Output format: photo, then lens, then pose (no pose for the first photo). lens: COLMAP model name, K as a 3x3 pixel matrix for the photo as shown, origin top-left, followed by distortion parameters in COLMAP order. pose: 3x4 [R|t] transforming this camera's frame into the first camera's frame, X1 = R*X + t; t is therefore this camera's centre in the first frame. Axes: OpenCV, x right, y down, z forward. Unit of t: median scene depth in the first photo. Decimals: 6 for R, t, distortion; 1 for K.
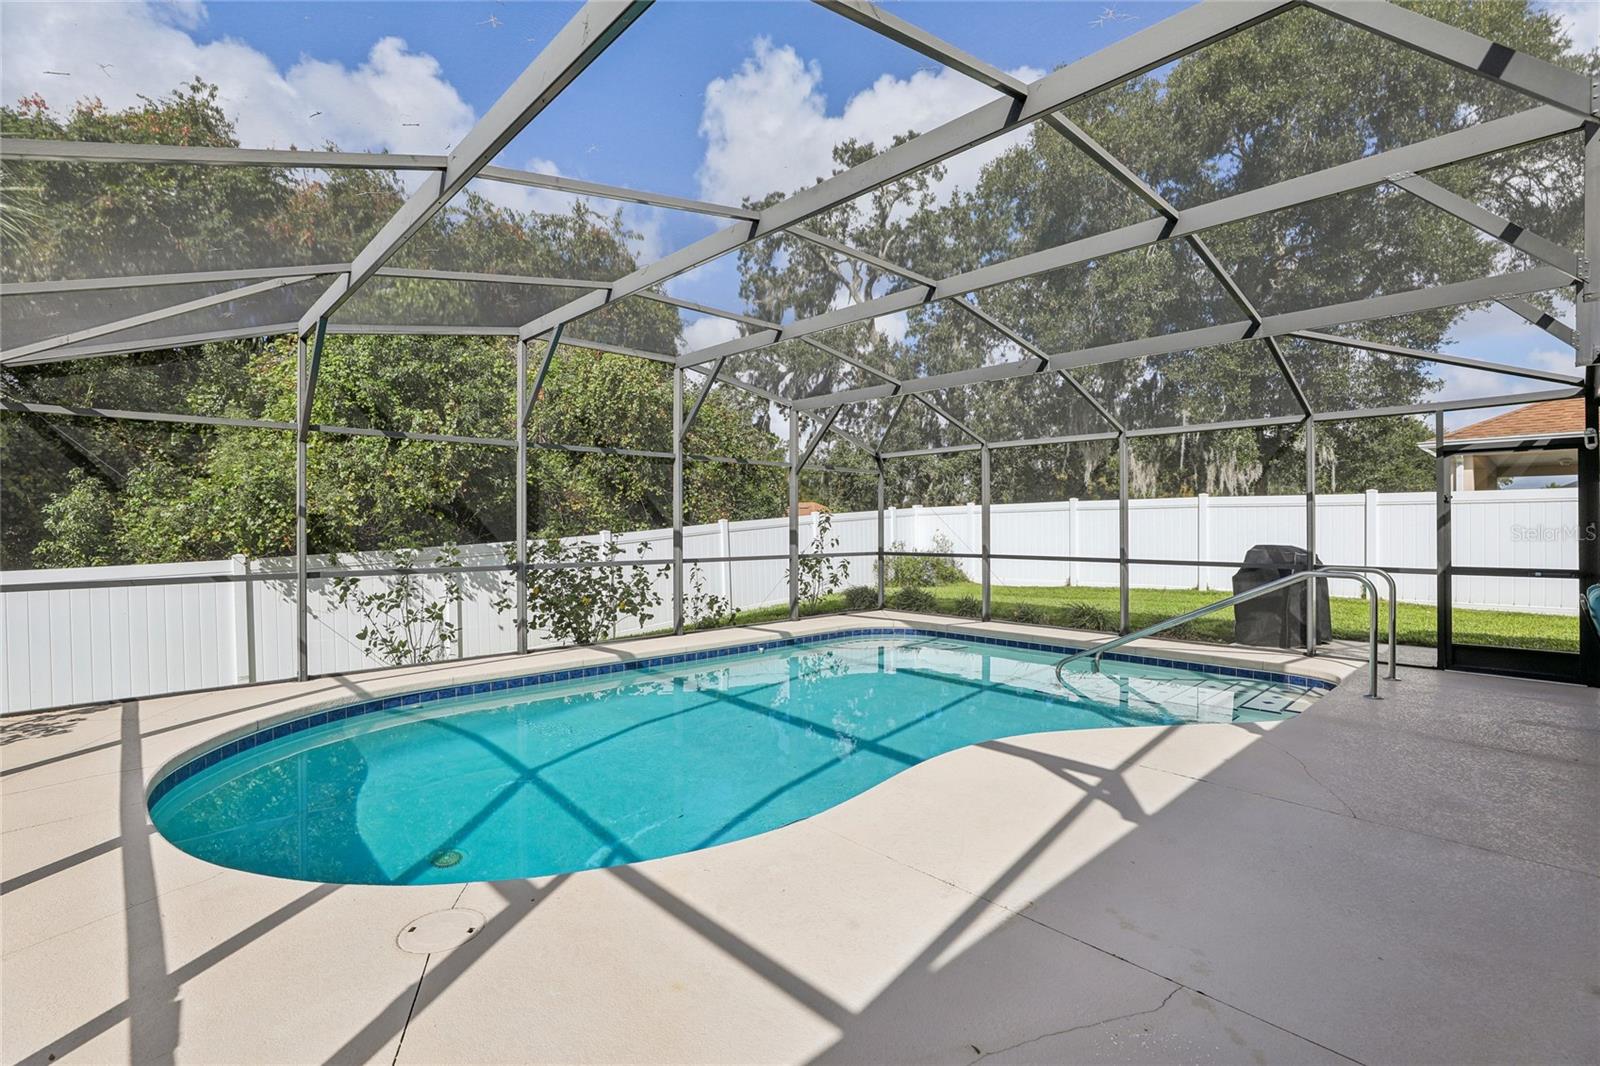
lens RADIAL K [[726.3, 0, 800.0], [0, 726.3, 533.0], [0, 0, 1]] dist [-0.026905, 0.000621]
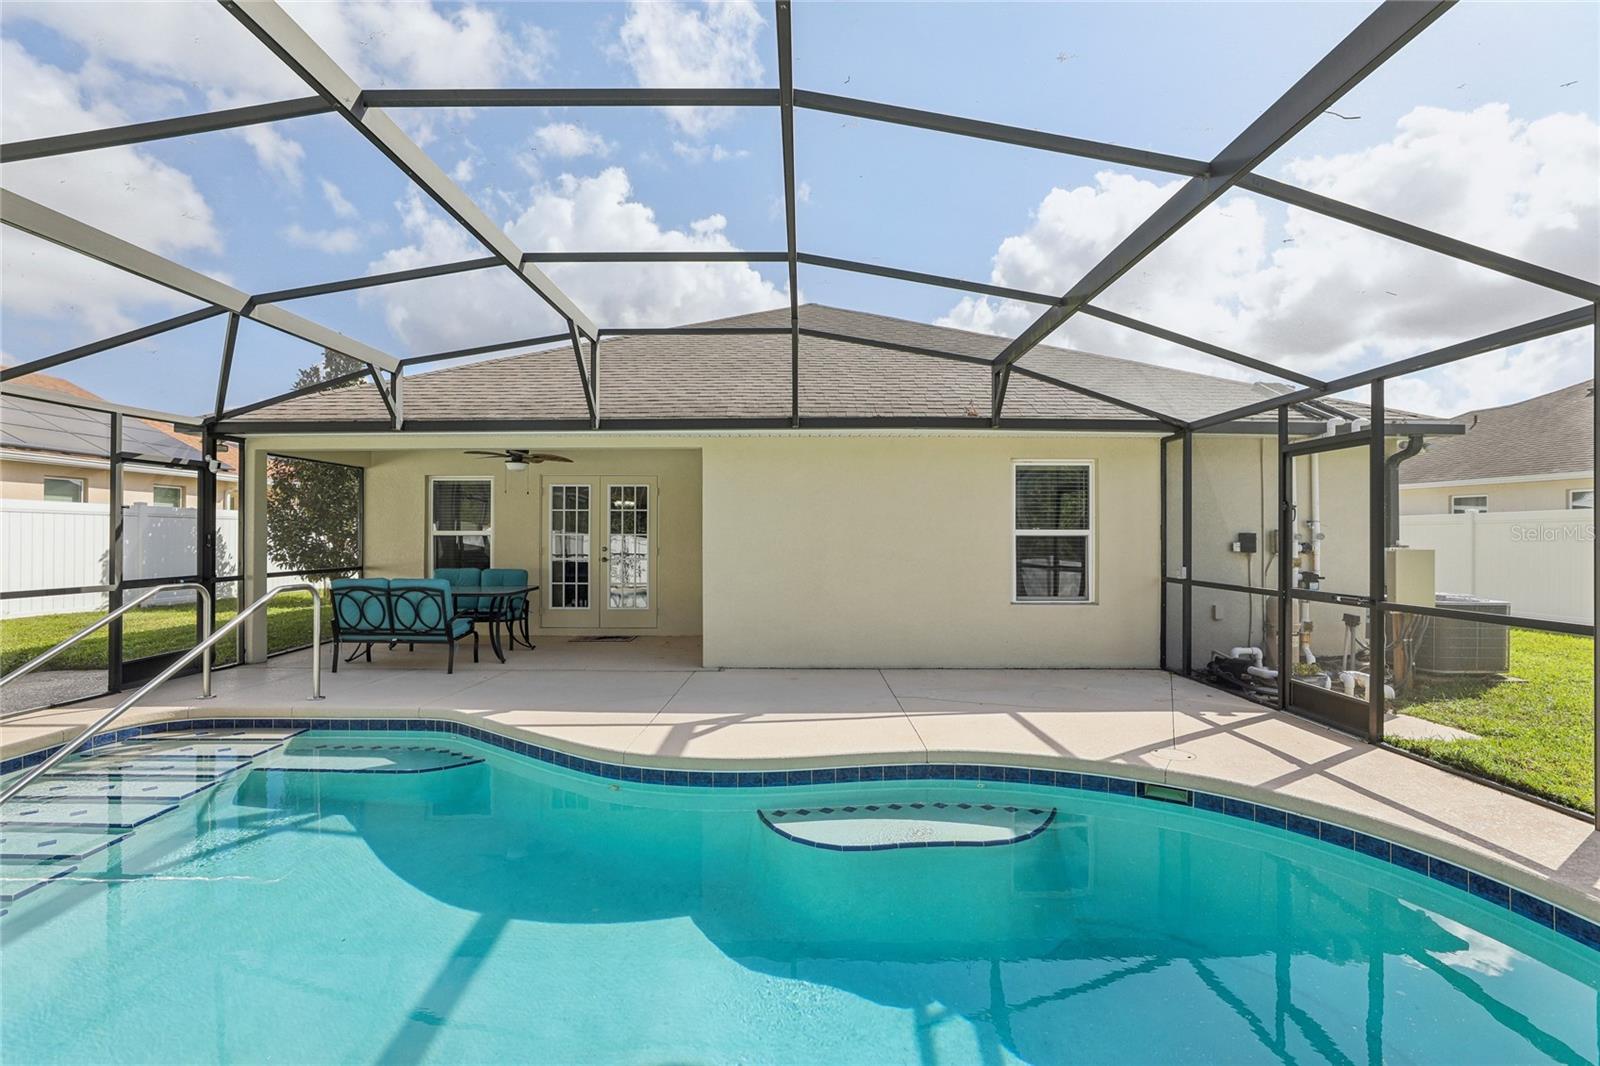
lens RADIAL K [[726.3, 0, 800.0], [0, 726.3, 533.0], [0, 0, 1]] dist [-0.026905, 0.000621]
pose [[-0.733075, 0.001169, 0.680147, -0.298029], [0.006460, 0.999965, 0.005244, -0.010697], [-0.680118, 0.008238, -0.733057, 0.849178]]
